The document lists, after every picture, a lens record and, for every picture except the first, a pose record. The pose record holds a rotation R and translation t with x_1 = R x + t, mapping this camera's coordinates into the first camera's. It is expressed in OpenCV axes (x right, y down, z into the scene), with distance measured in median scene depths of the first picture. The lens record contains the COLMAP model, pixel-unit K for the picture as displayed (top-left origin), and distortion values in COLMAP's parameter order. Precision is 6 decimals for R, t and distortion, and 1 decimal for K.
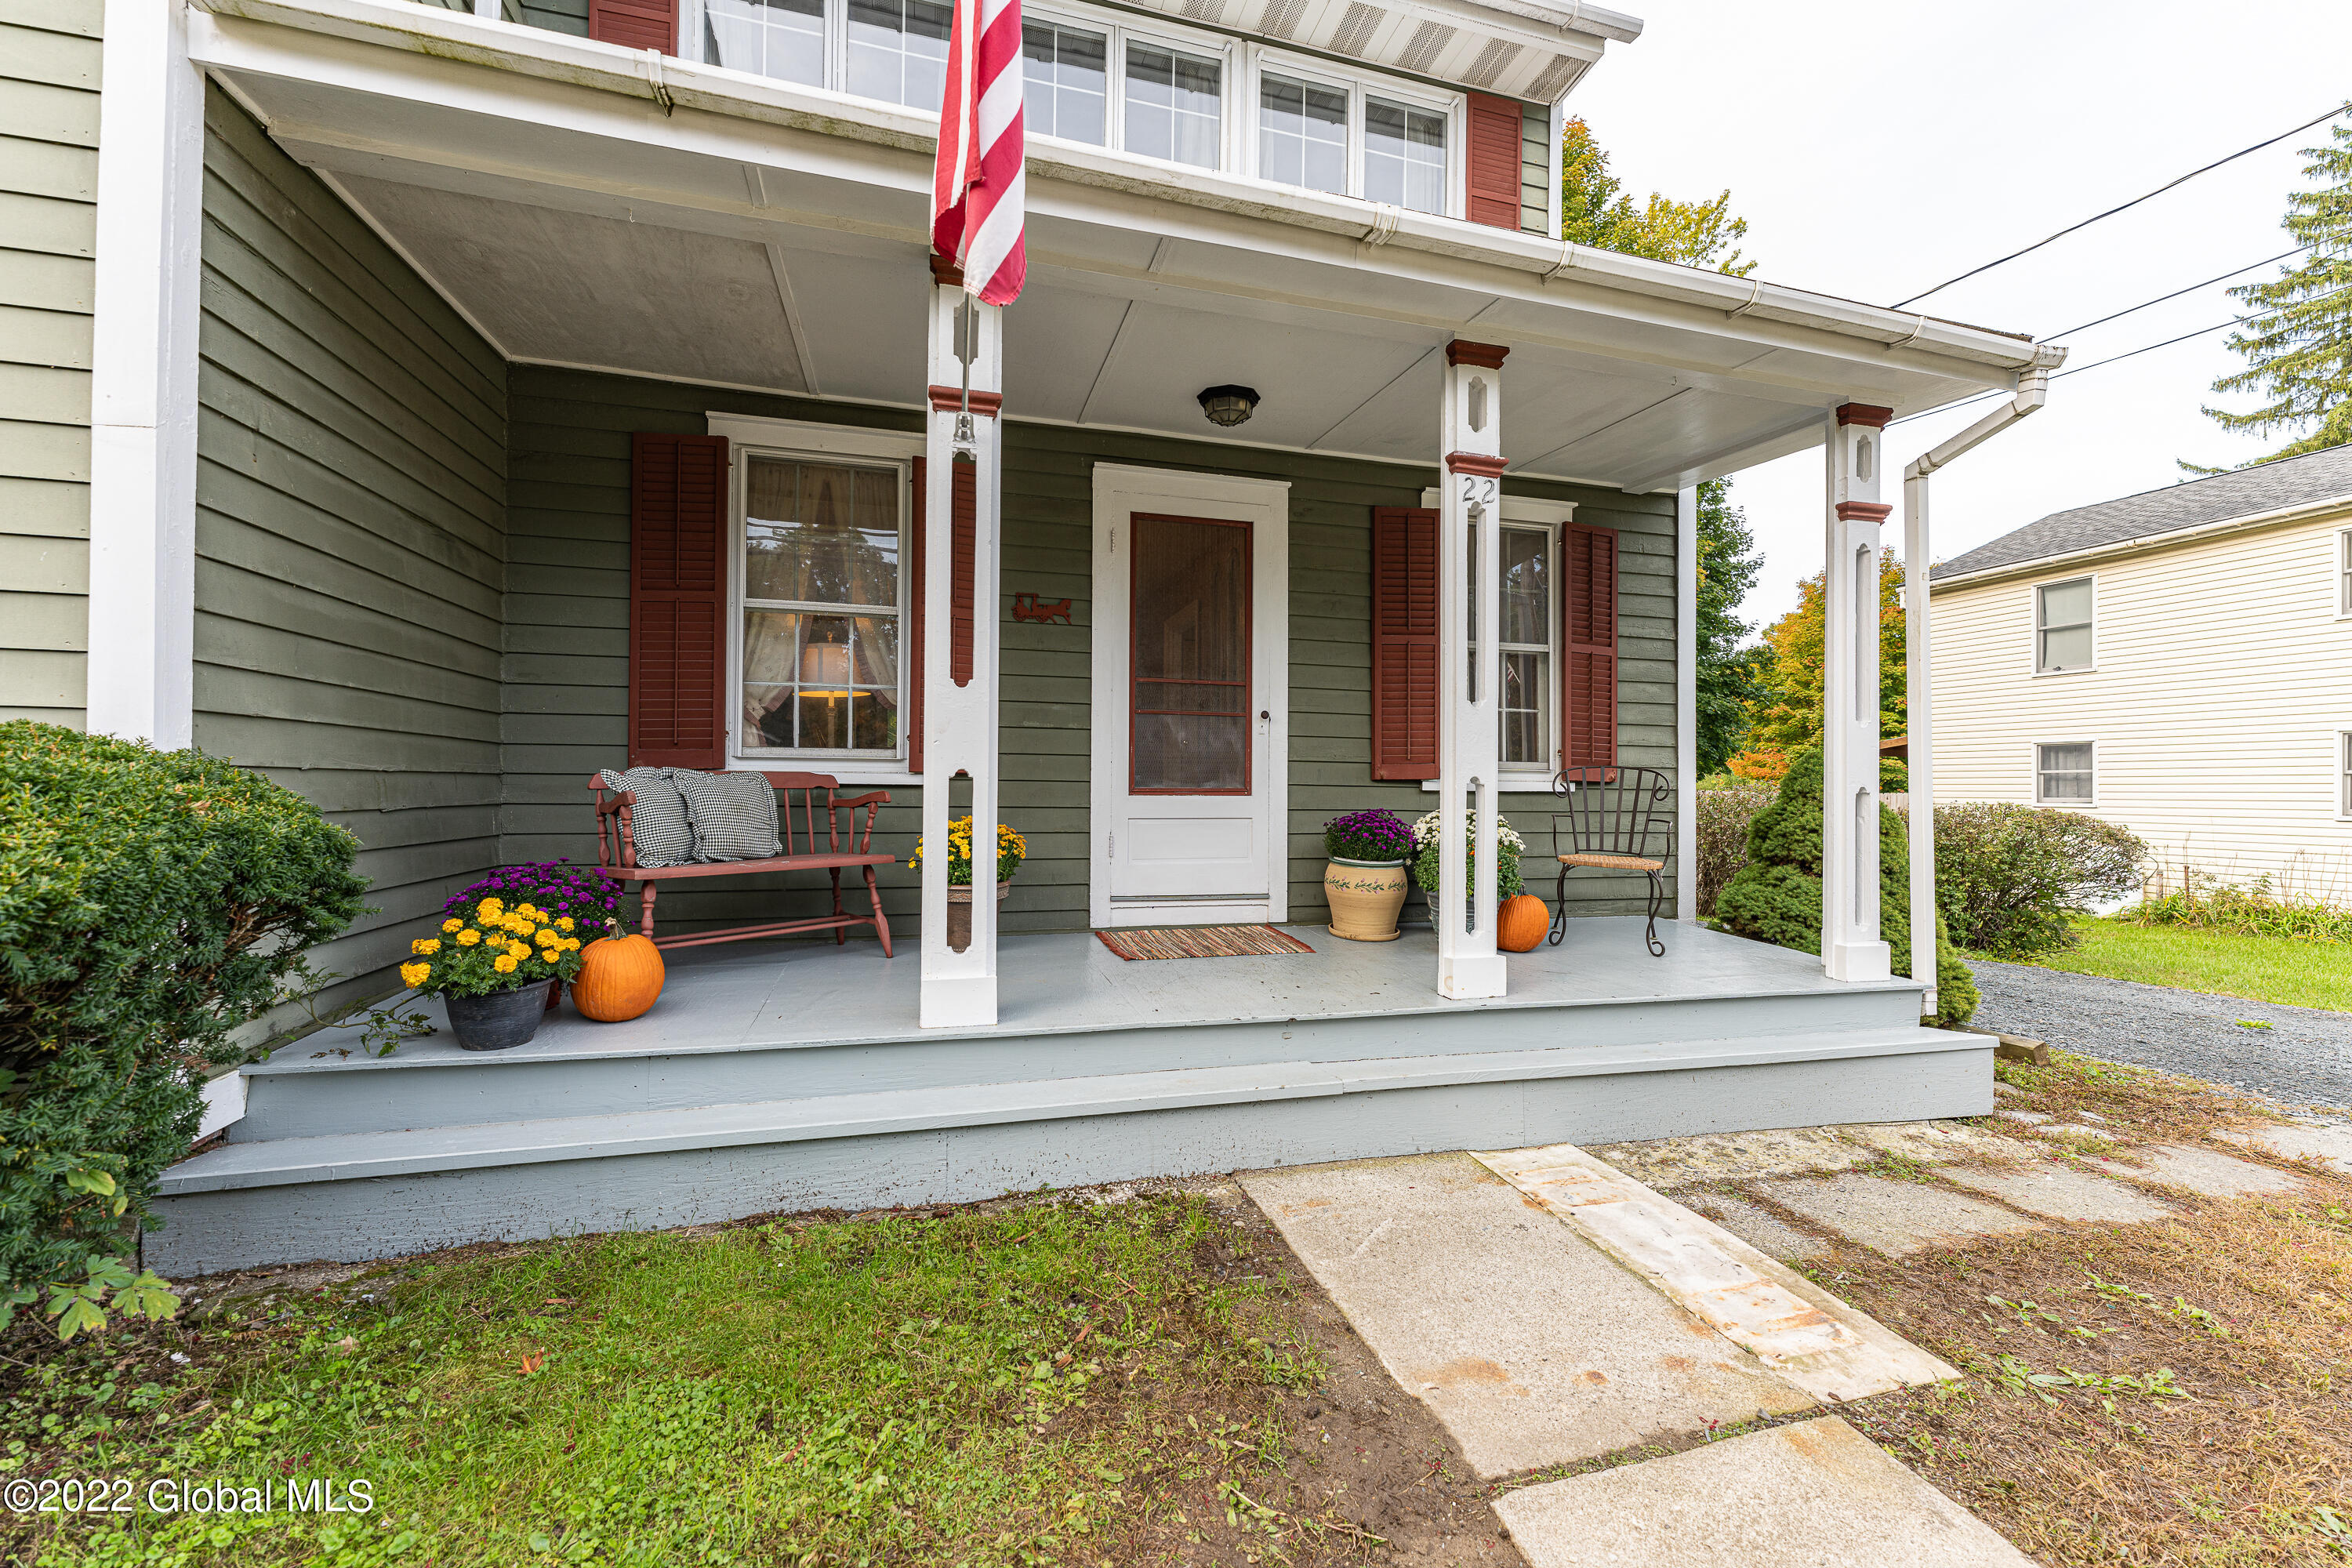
lens RADIAL K [[931.3, 0, 1179.0], [0, 931.3, 785.8], [0, 0, 1]] dist [0.001400, -0.000321]
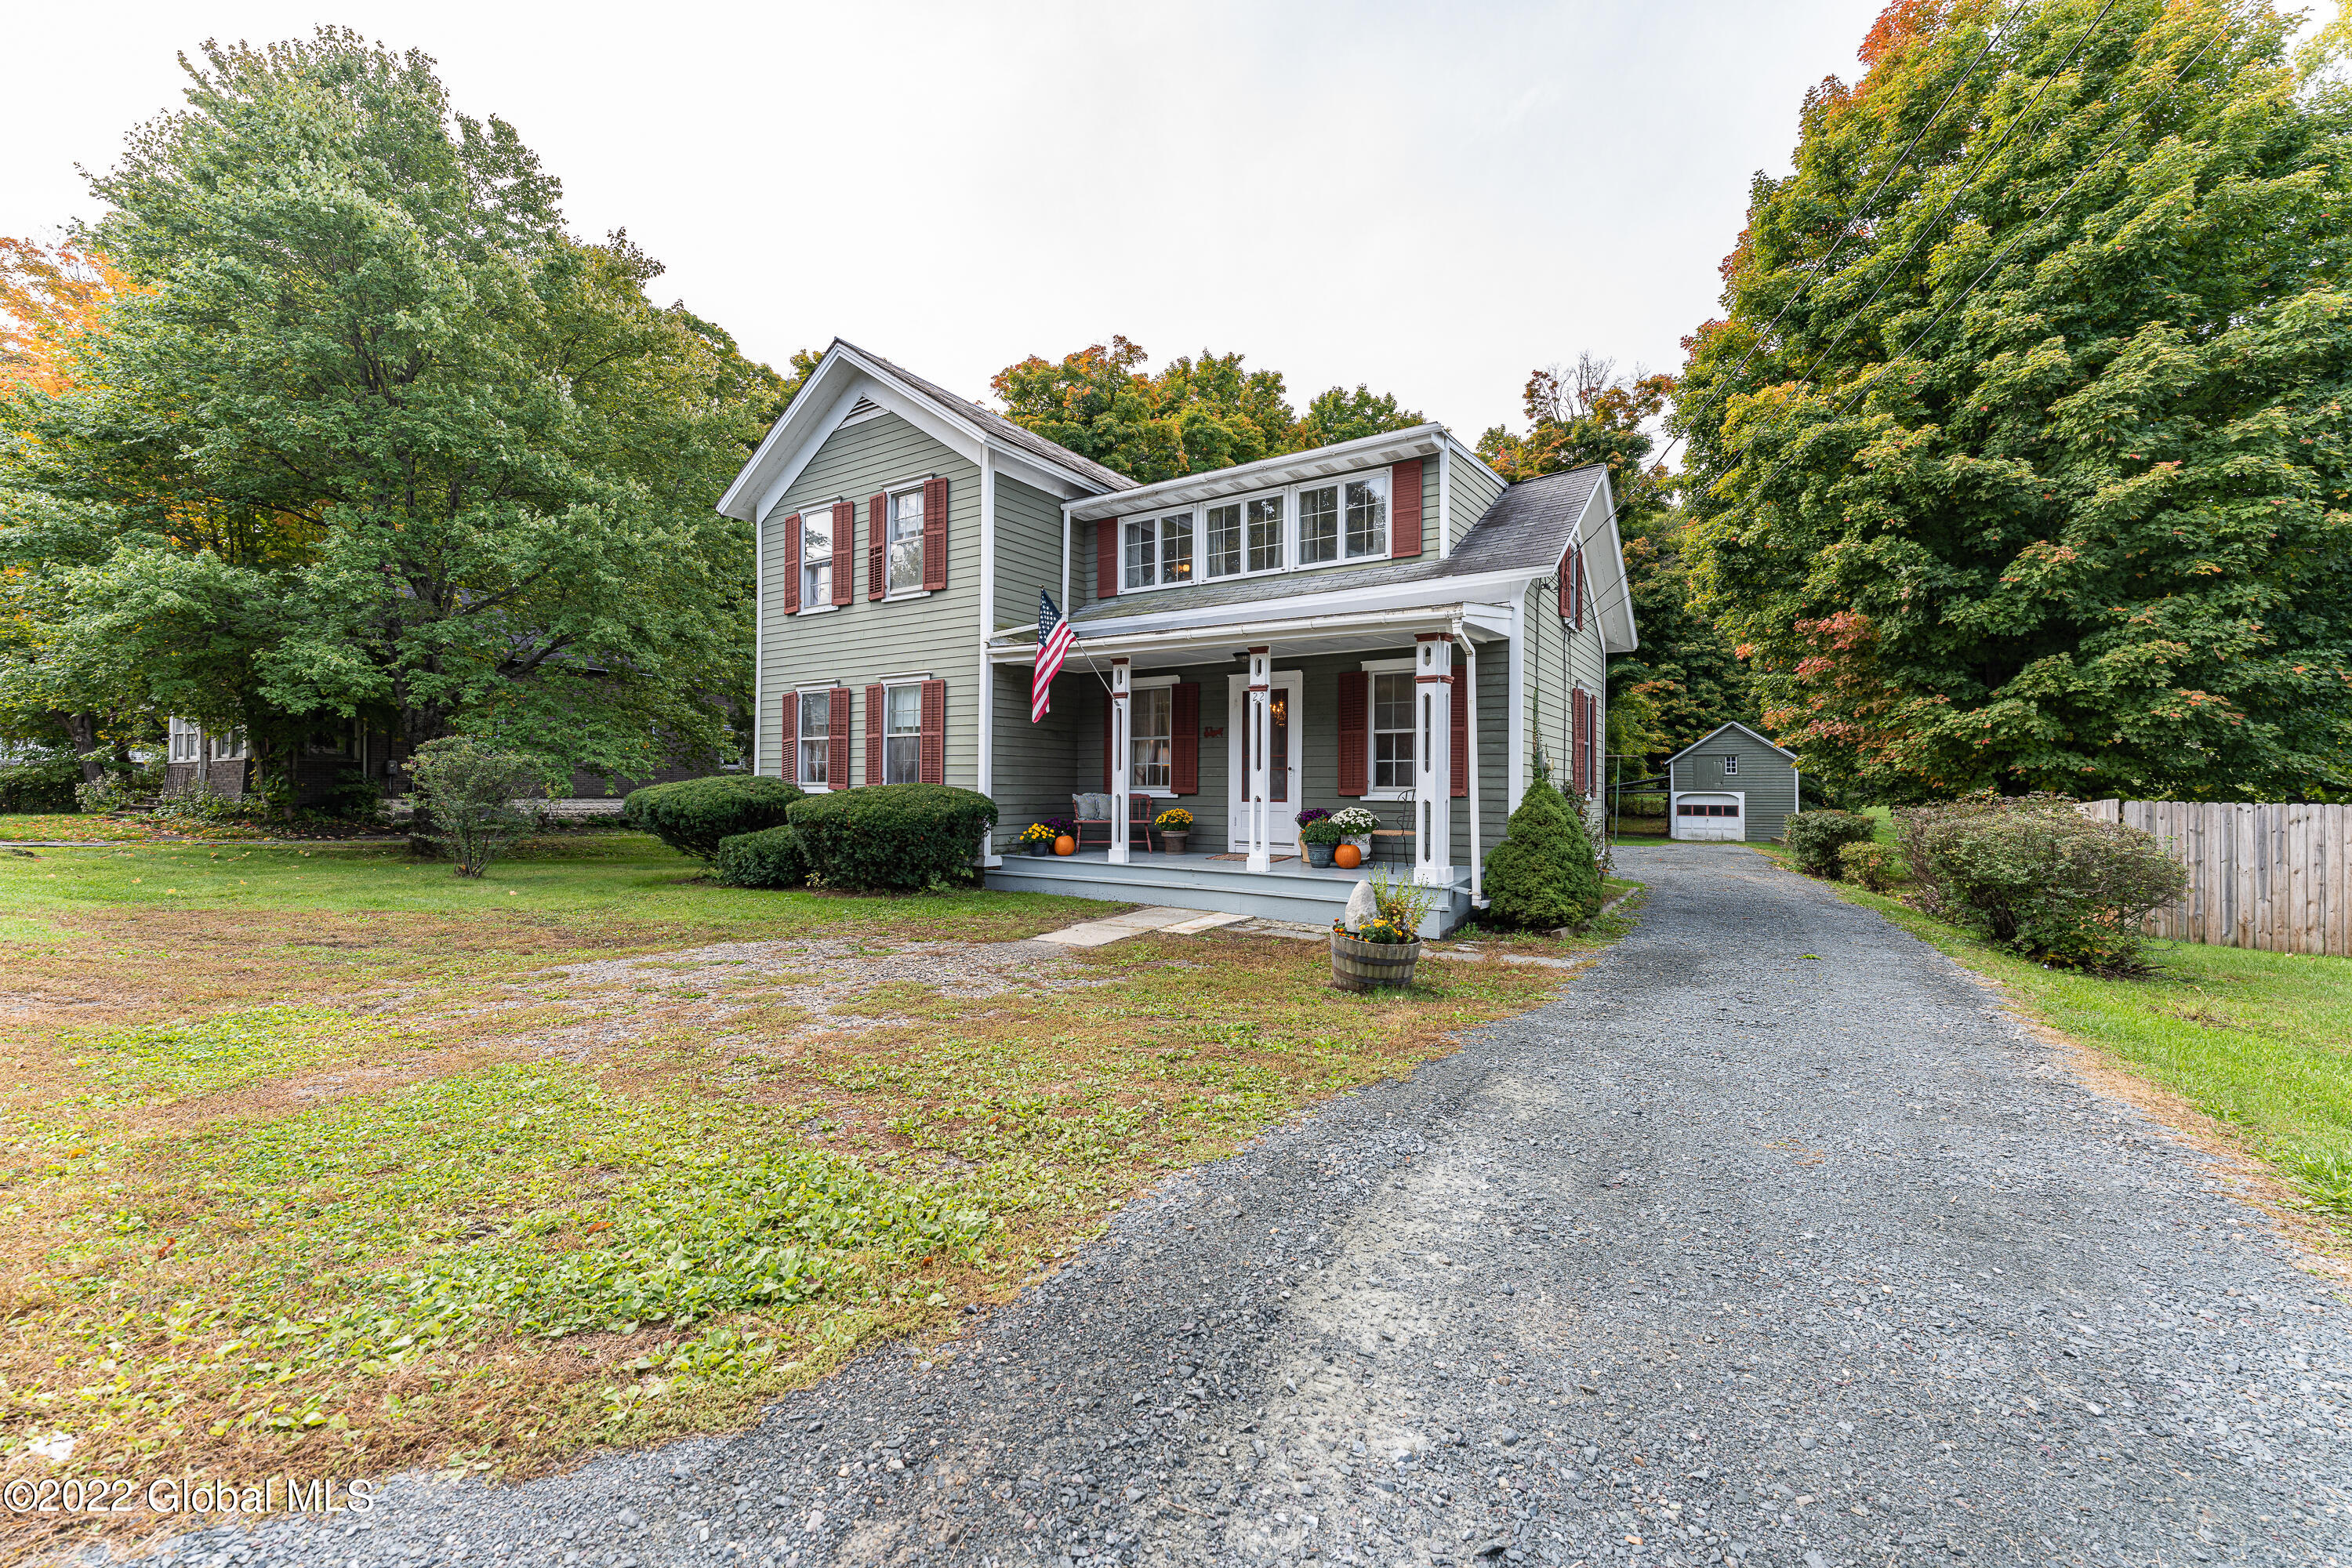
lens RADIAL K [[931.3, 0, 1179.0], [0, 931.3, 785.8], [0, 0, 1]] dist [0.001400, -0.000321]
pose [[0.659169, -0.009314, -0.751937, 1.818923], [0.001521, 0.999938, -0.011052, -0.006475], [0.751993, 0.006142, 0.659143, -0.850590]]
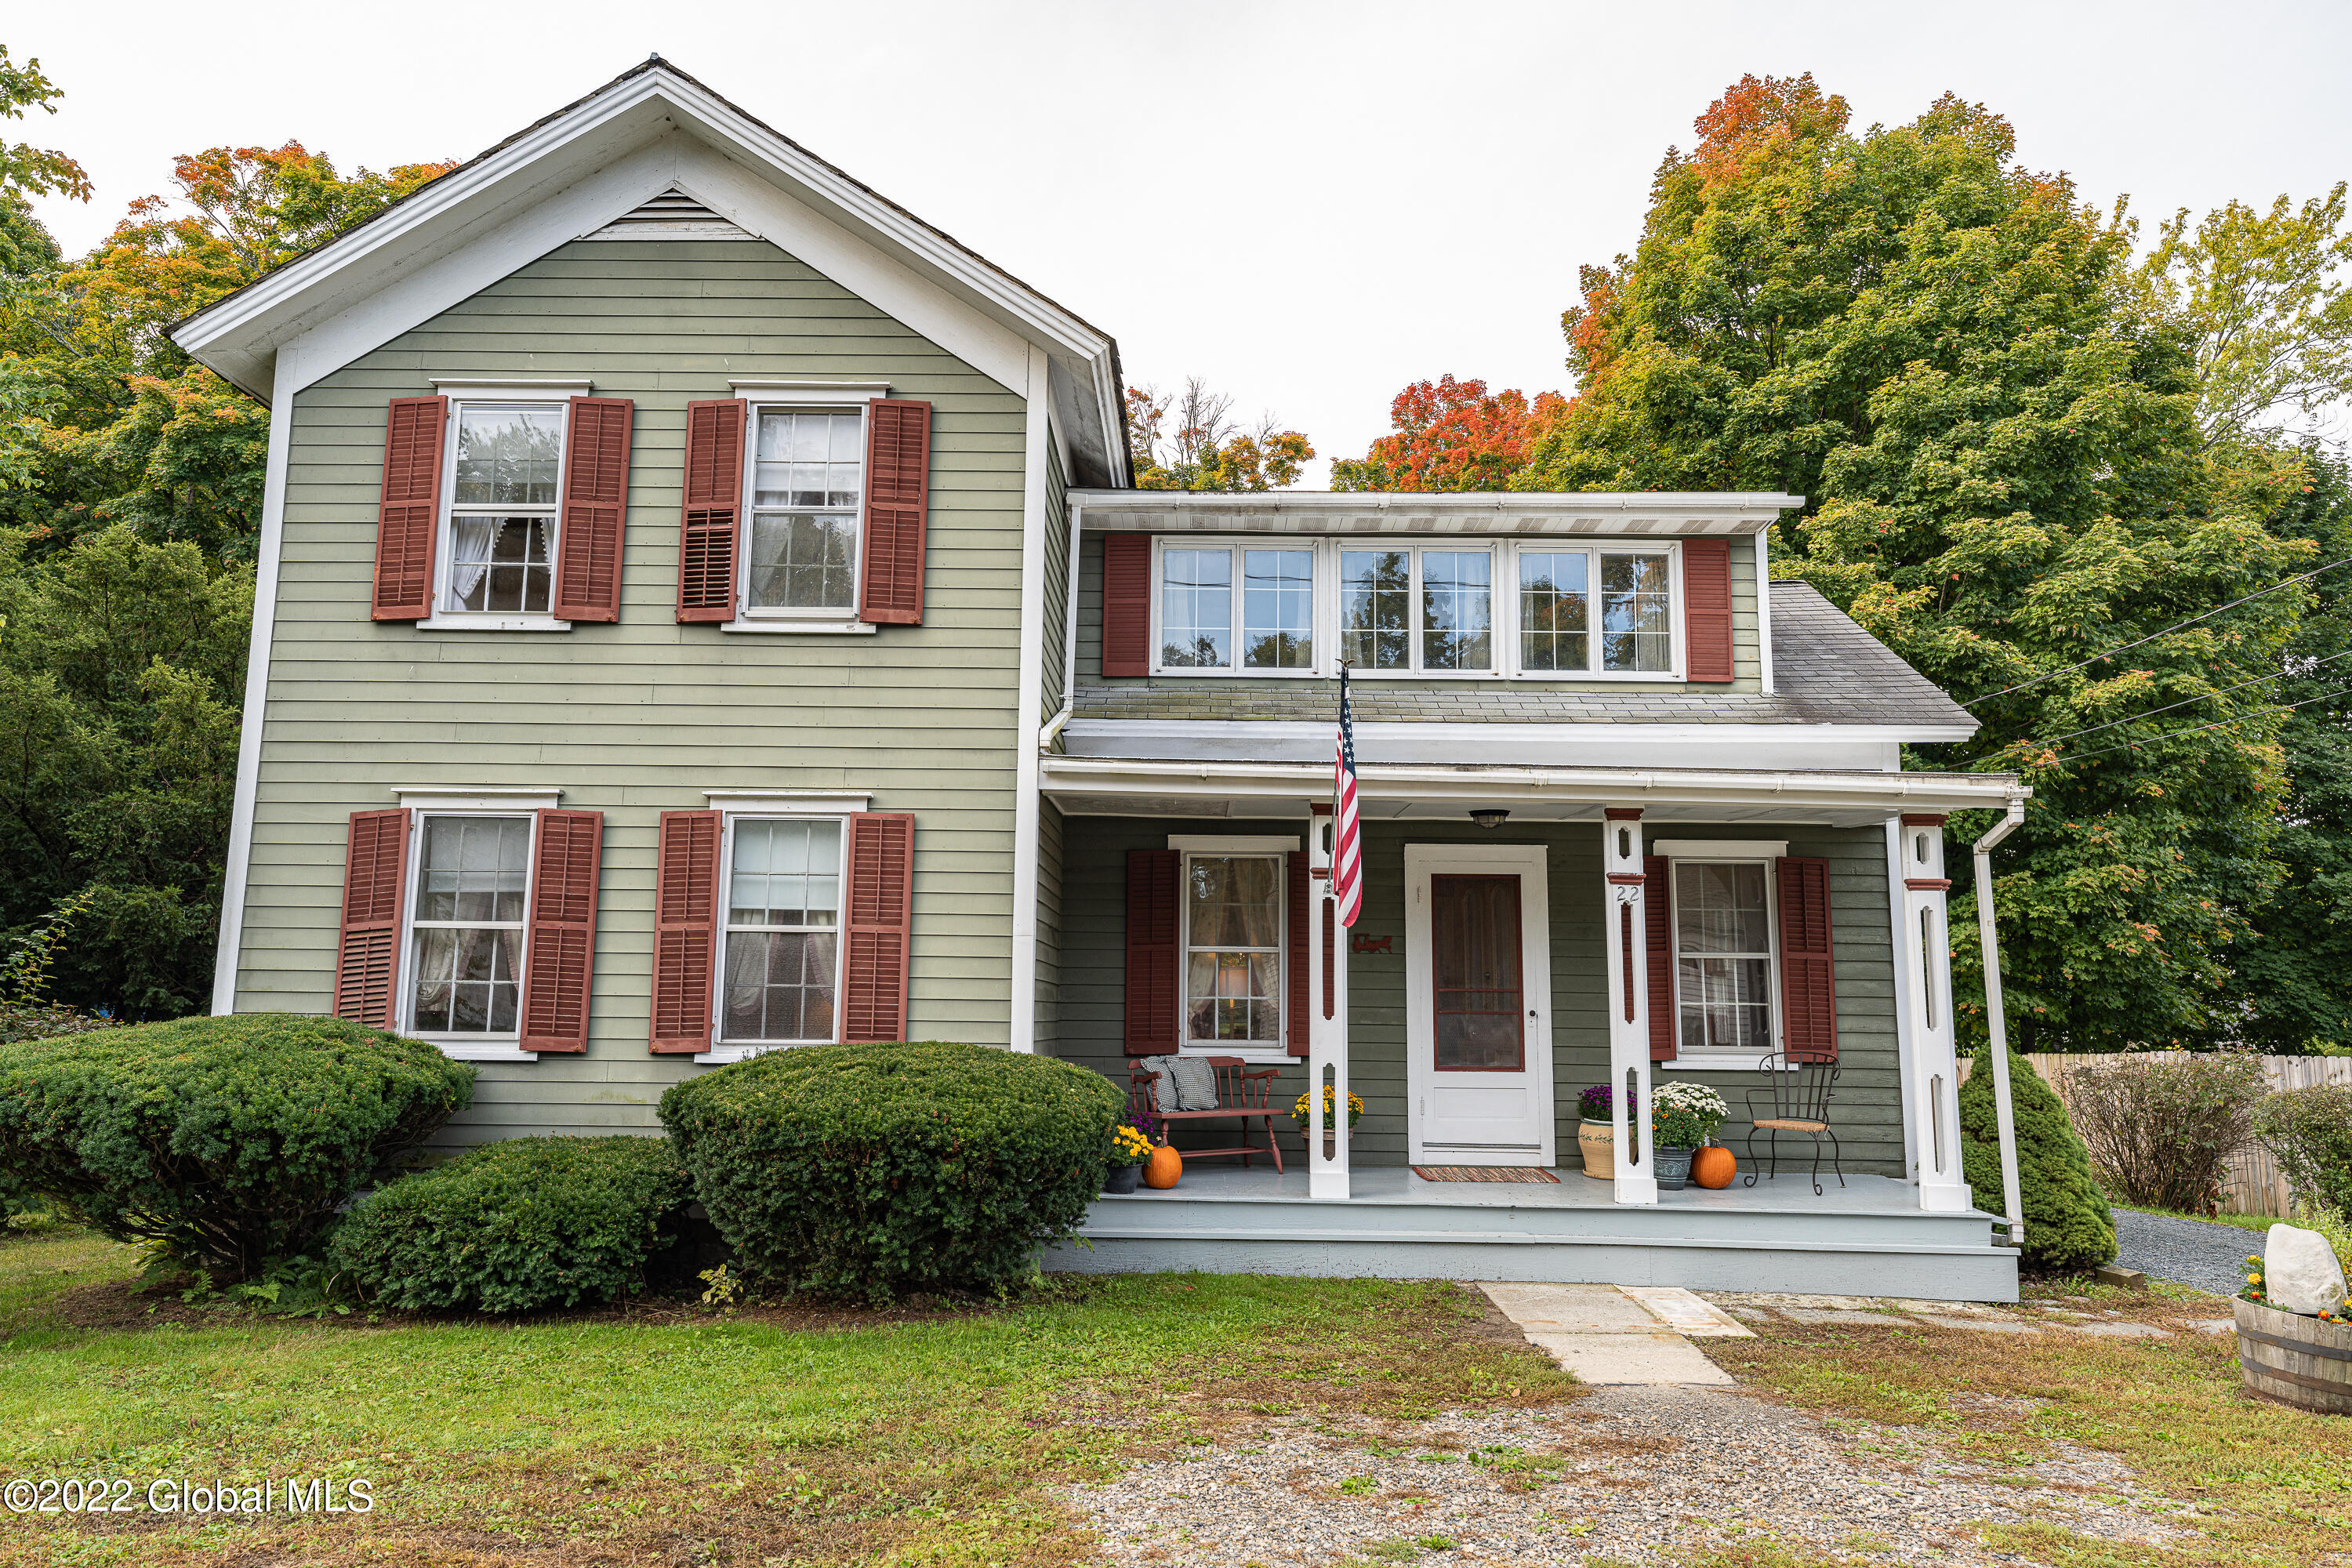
lens RADIAL K [[1546.5, 0, 1176.0], [0, 1546.5, 784.0], [0, 0, 1]] dist [0.002755, -0.002886]
pose [[0.959646, -0.040614, -0.278264, 0.252911], [-0.001239, 0.988895, -0.148609, -0.075341], [0.281210, 0.142956, 0.948939, -1.485100]]
